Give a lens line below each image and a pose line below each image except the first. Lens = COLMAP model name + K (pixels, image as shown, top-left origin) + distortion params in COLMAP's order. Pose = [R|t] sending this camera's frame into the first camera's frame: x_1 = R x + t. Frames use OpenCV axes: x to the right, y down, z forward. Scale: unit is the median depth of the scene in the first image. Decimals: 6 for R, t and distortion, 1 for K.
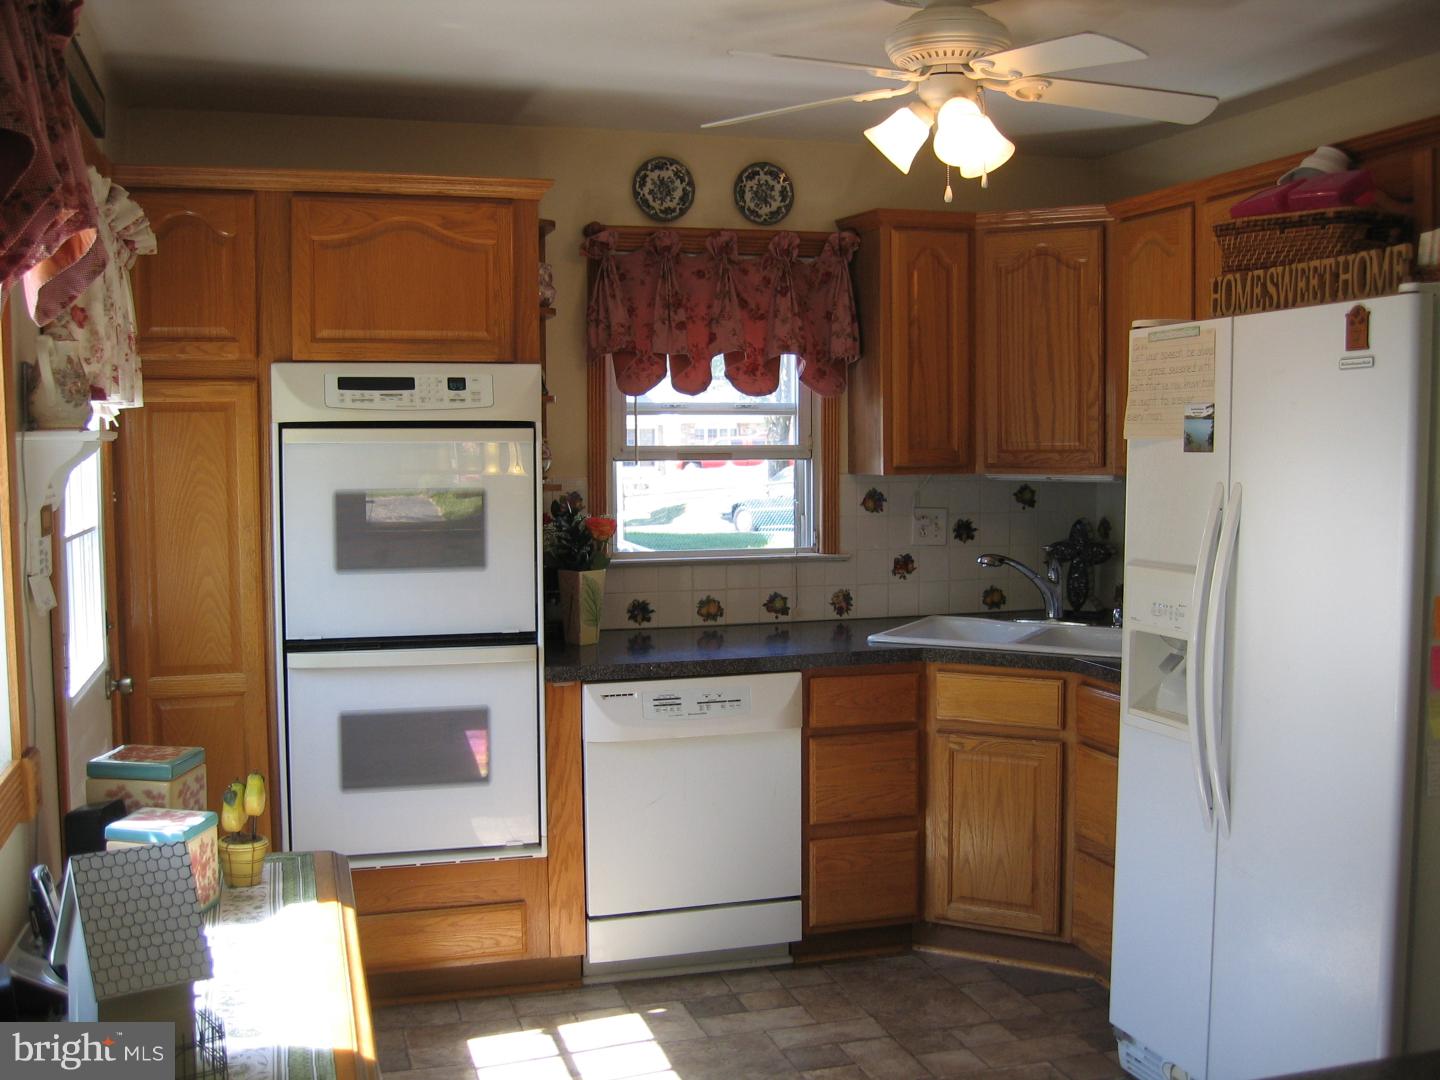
lens RADIAL K [[1486.7, 0, 720.0], [0, 1486.7, 540.0], [0, 0, 1]] dist [-0.165103, 0.208942]
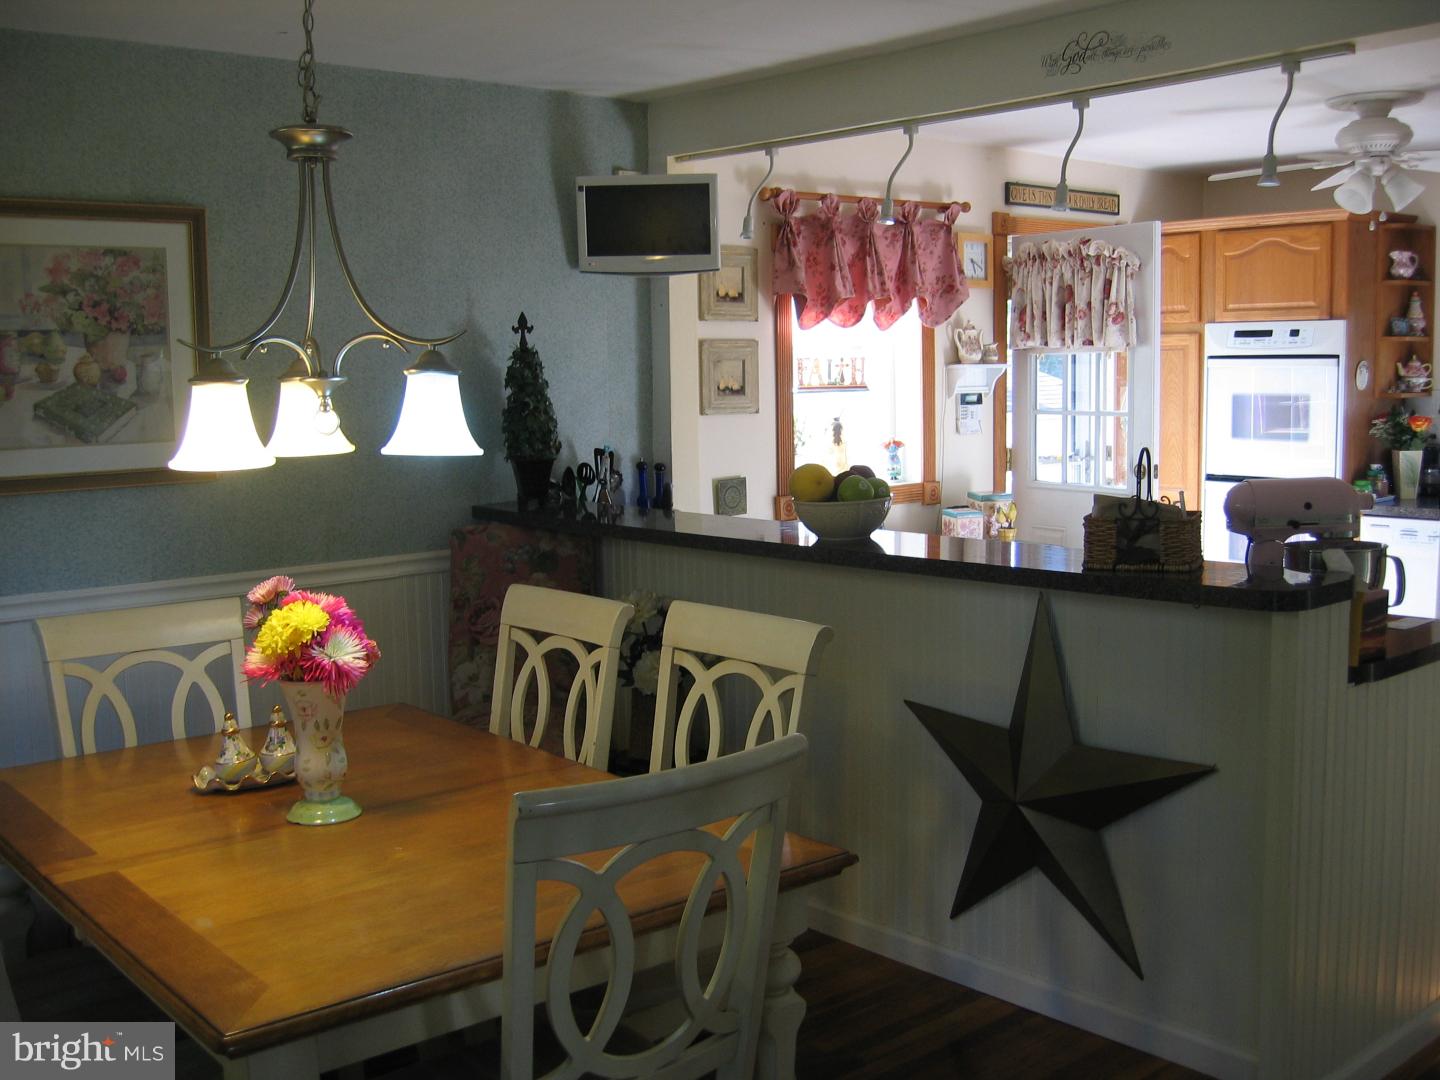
lens RADIAL K [[1486.7, 0, 720.0], [0, 1486.7, 540.0], [0, 0, 1]] dist [-0.165103, 0.208942]
pose [[0.405616, 0.109087, -0.907511, 1.138153], [-0.036891, 0.993998, 0.102994, -0.015275], [0.913299, -0.008297, 0.407205, -0.316736]]
